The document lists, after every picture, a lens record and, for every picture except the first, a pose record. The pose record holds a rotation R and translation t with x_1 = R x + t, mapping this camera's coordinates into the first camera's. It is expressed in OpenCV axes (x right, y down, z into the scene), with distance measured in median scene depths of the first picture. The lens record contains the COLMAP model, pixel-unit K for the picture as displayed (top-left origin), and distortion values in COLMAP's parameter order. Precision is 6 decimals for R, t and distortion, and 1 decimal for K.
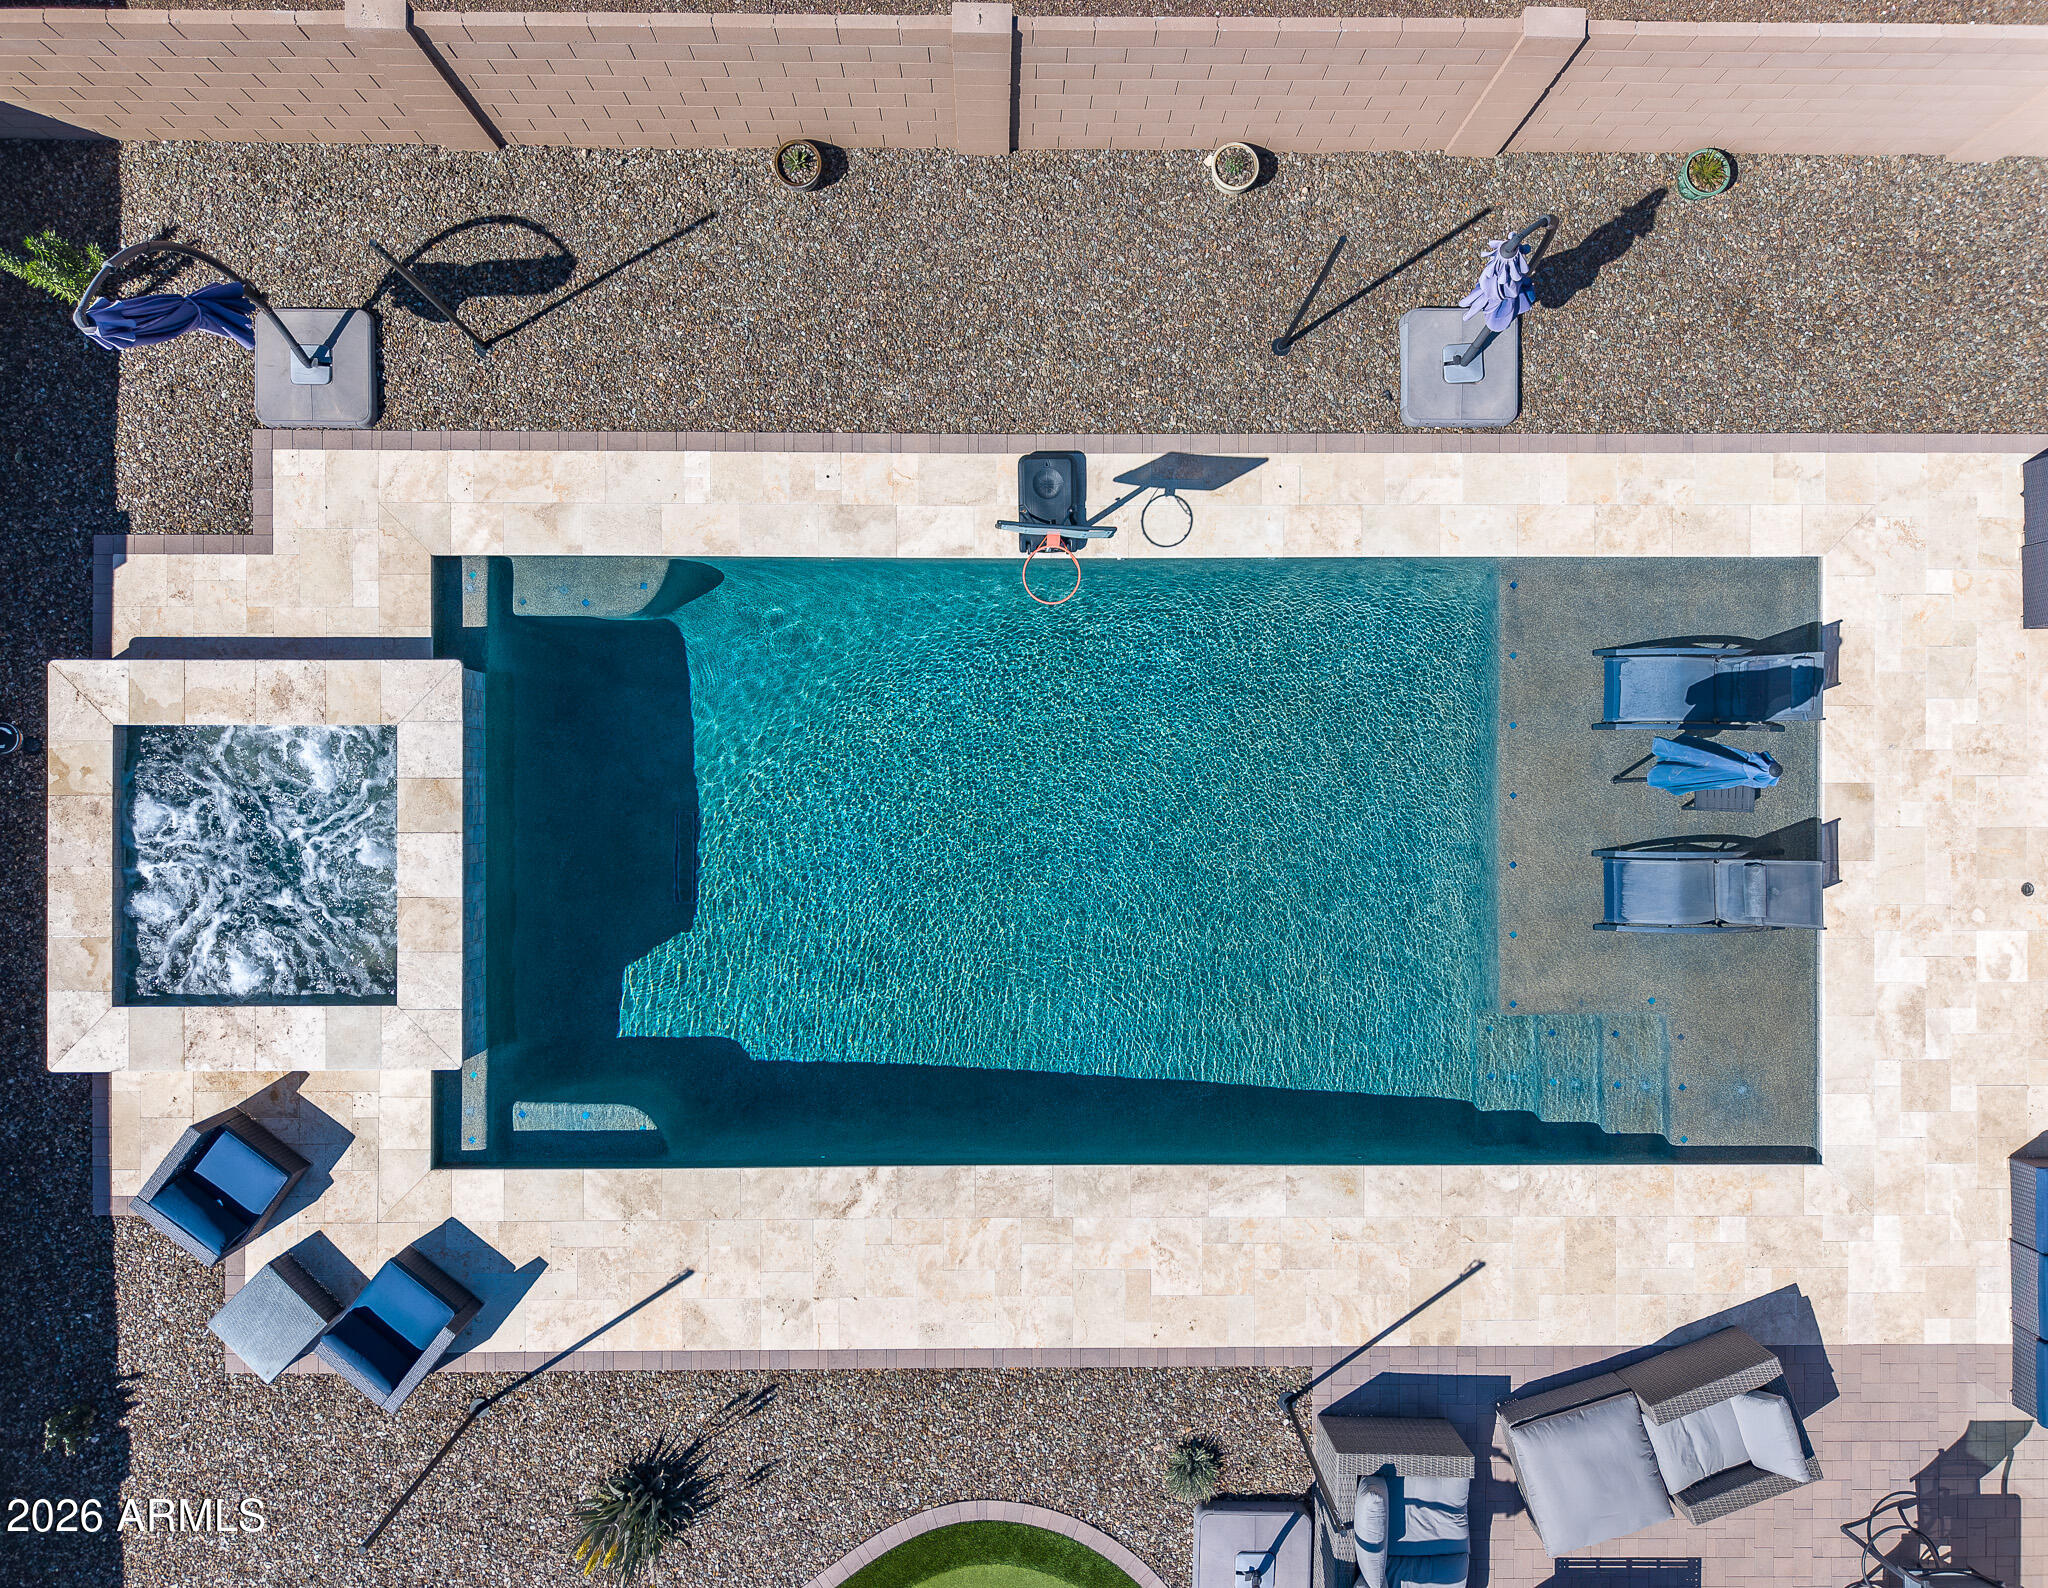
lens RADIAL K [[1452.6, 0, 1027.9], [0, 1452.6, 785.5], [0, 0, 1]] dist [0.025849, -0.026728]
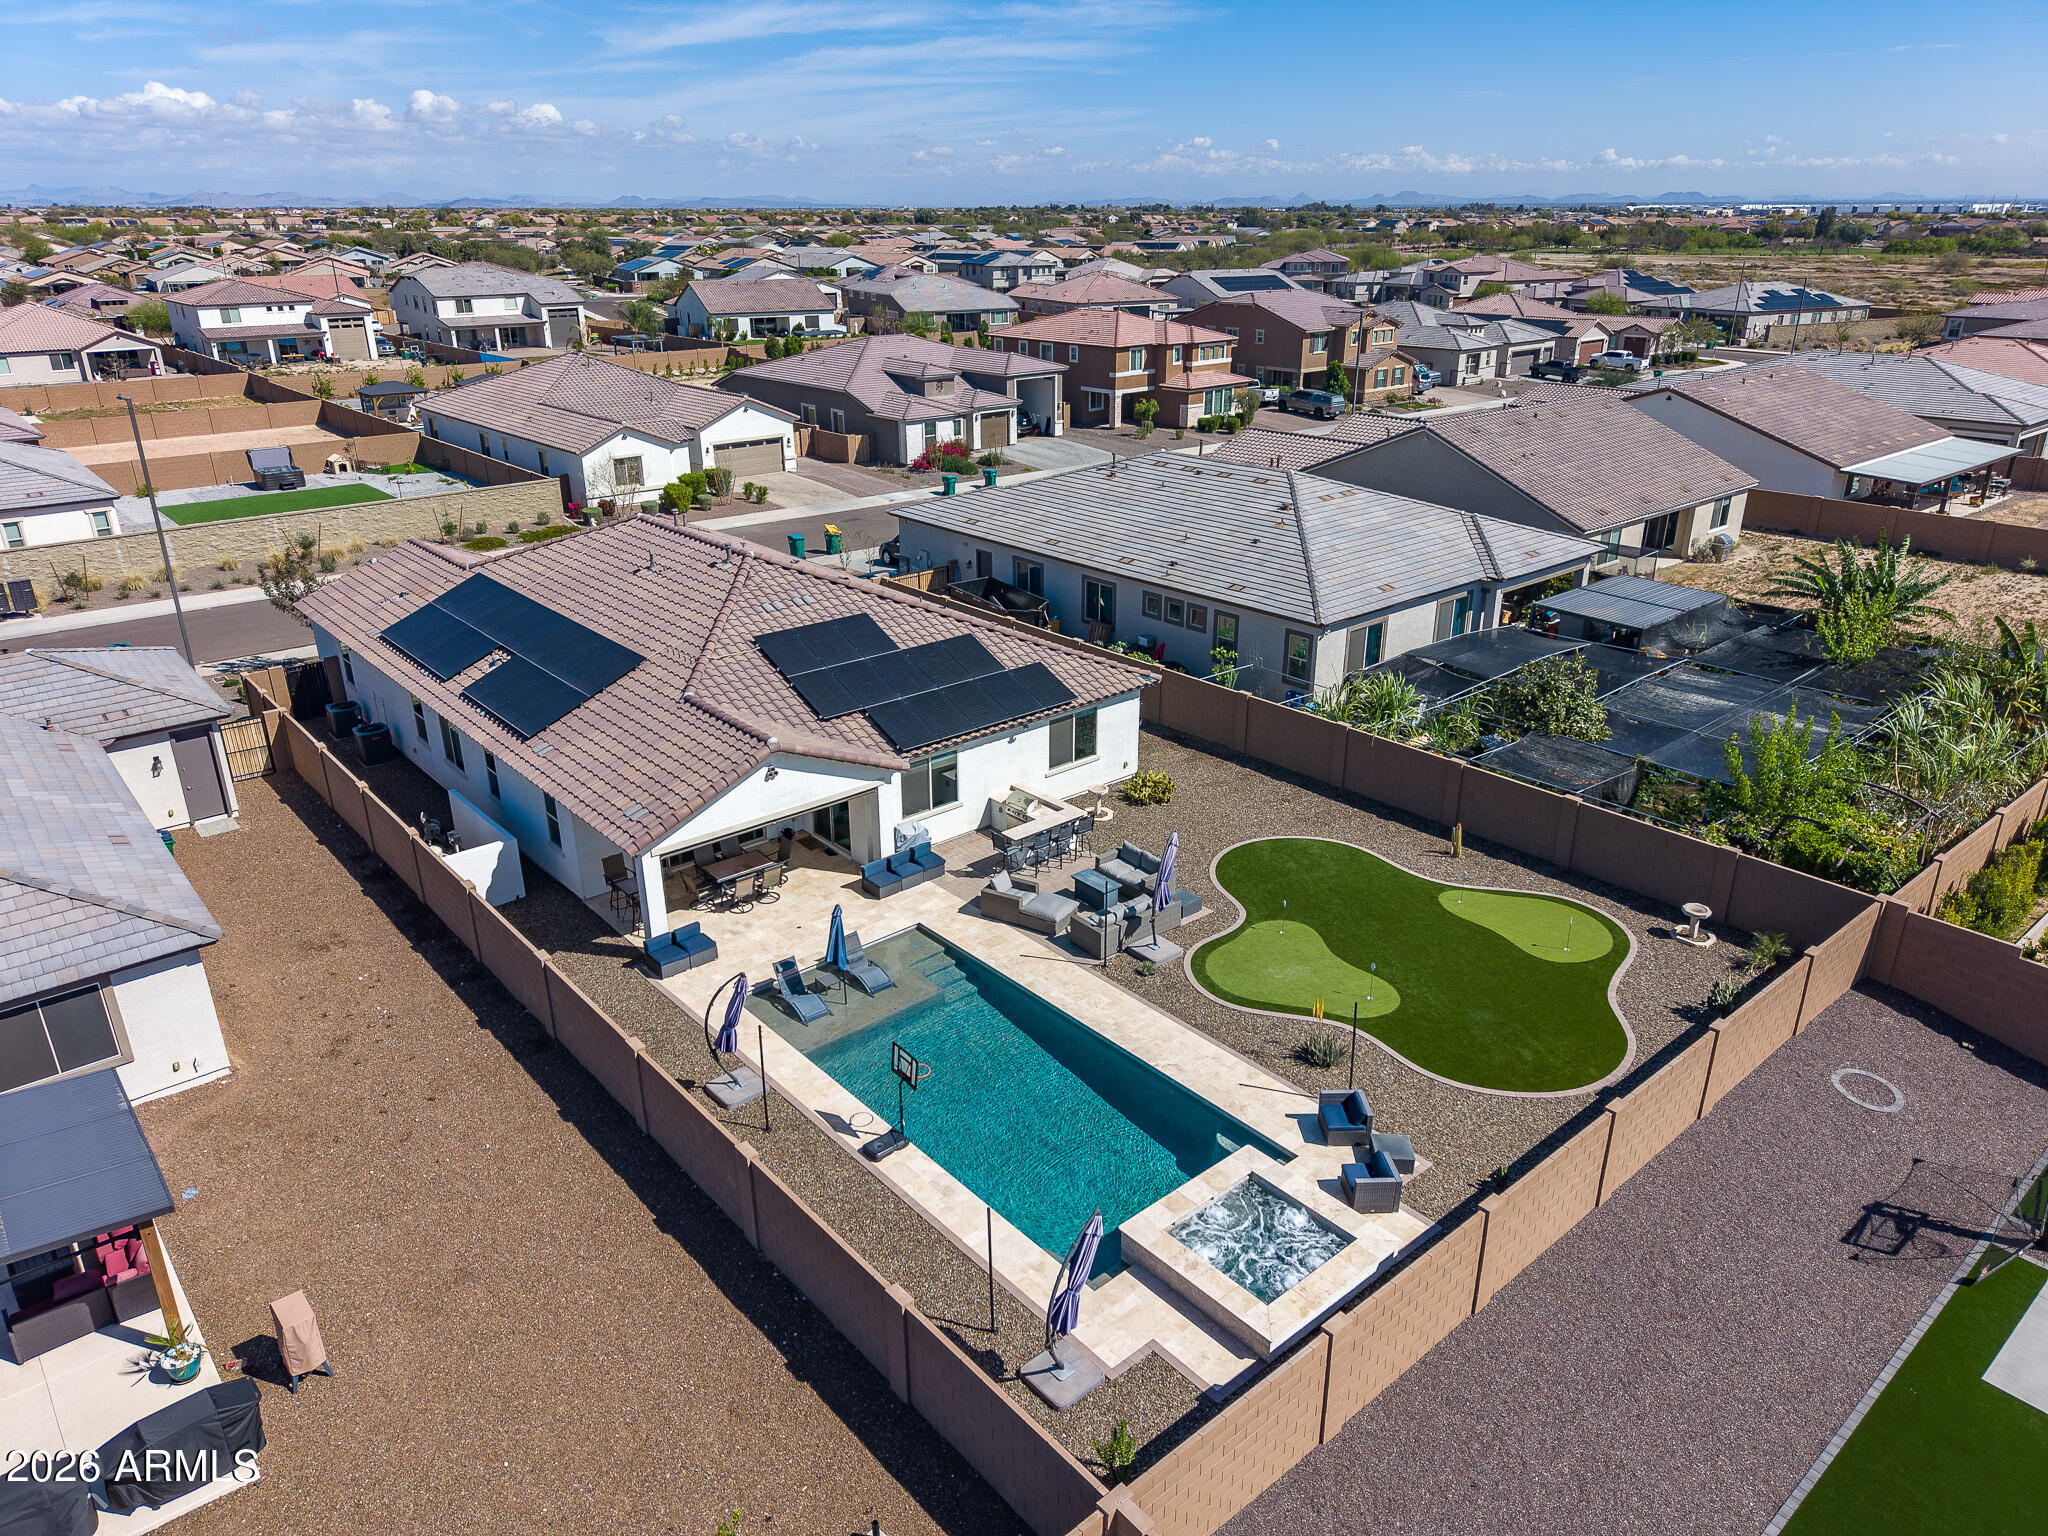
lens RADIAL K [[1365.1, 0, 1026.8], [0, 1365.1, 762.5], [0, 0, 1]] dist [0.036806, -0.036606]
pose [[-0.650241, -0.291069, 0.701759, -1.412095], [0.759728, -0.248556, 0.600860, -1.132626], [-0.000465, 0.923850, 0.382755, -0.332491]]
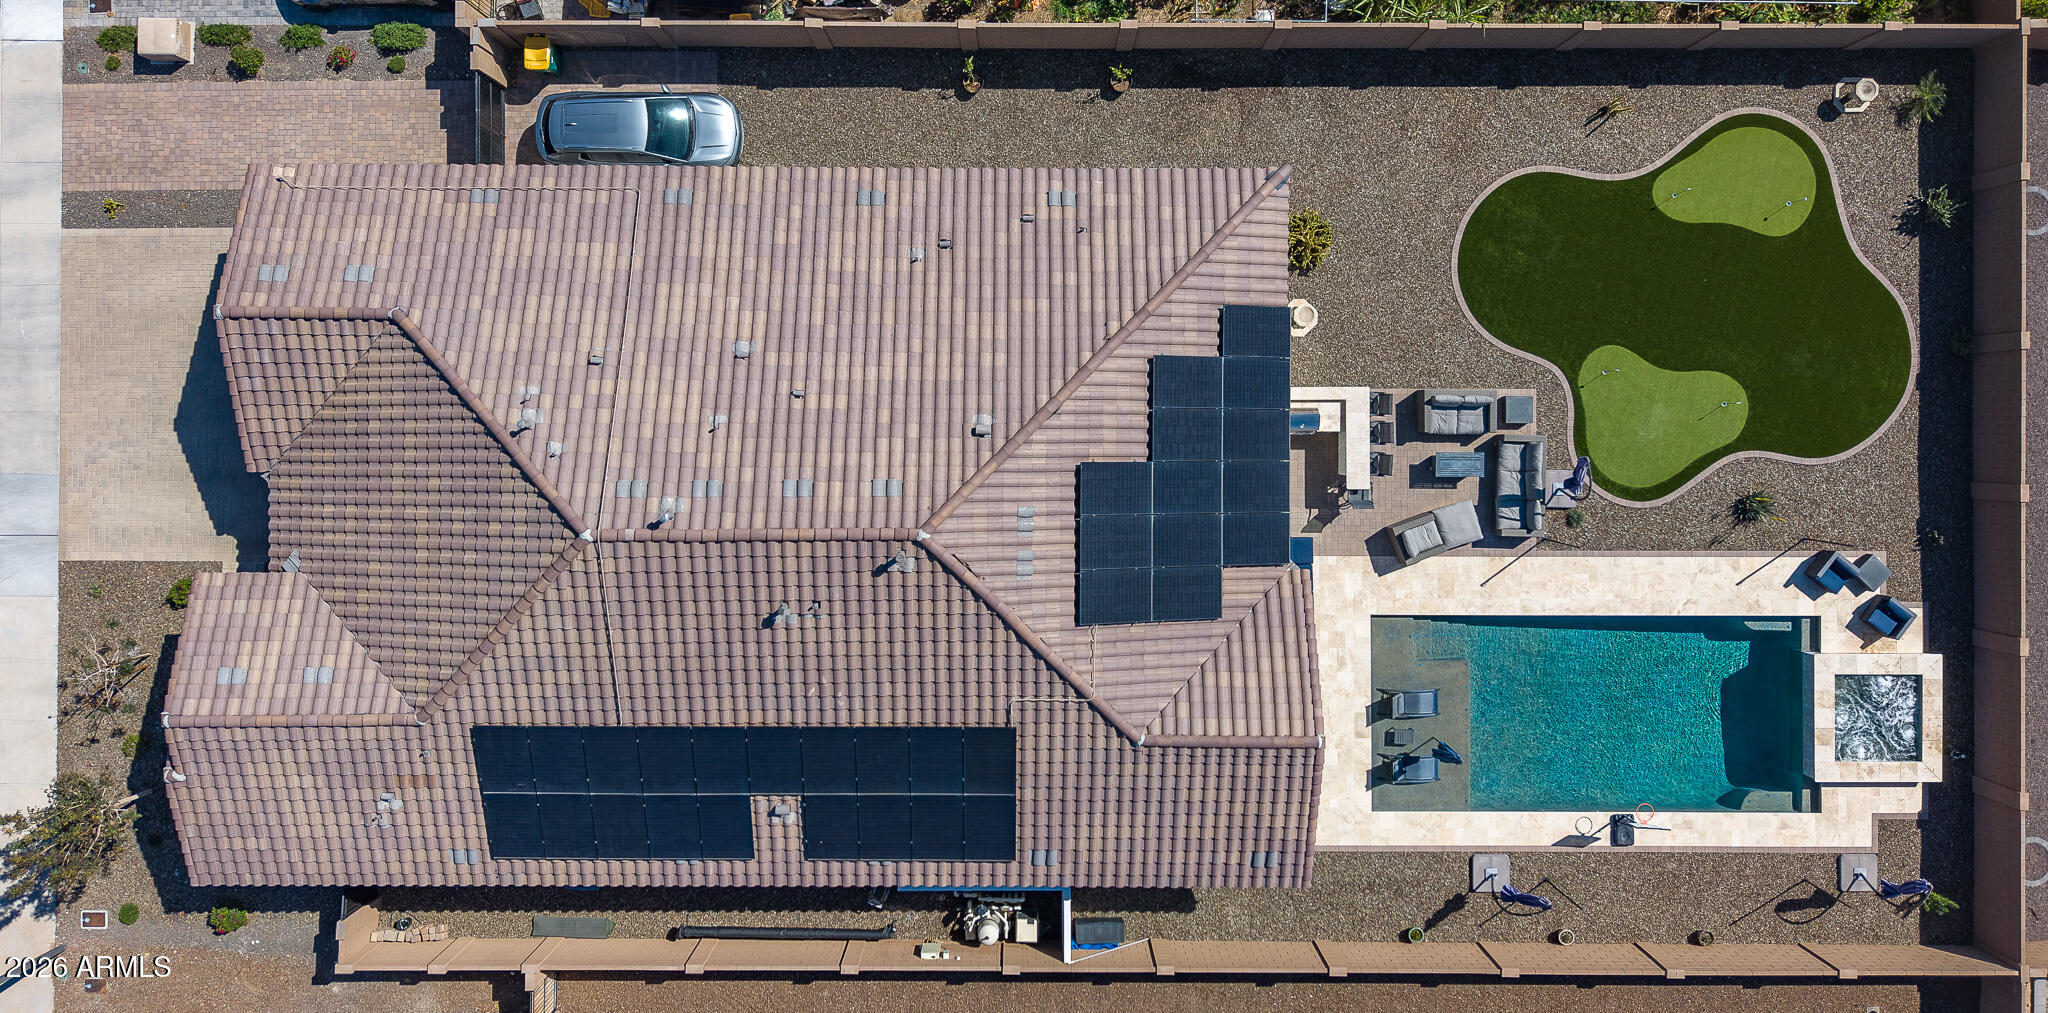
lens RADIAL K [[1483.4, 0, 1022.6], [0, 1483.4, 426.5], [0, 0, 1]] dist [0.019034, -0.010869]
pose [[-0.999933, -0.000803, -0.011515, 1.329632], [0.000781, -0.999998, 0.001887, 0.658179], [-0.011516, 0.001878, 0.999932, -2.160951]]
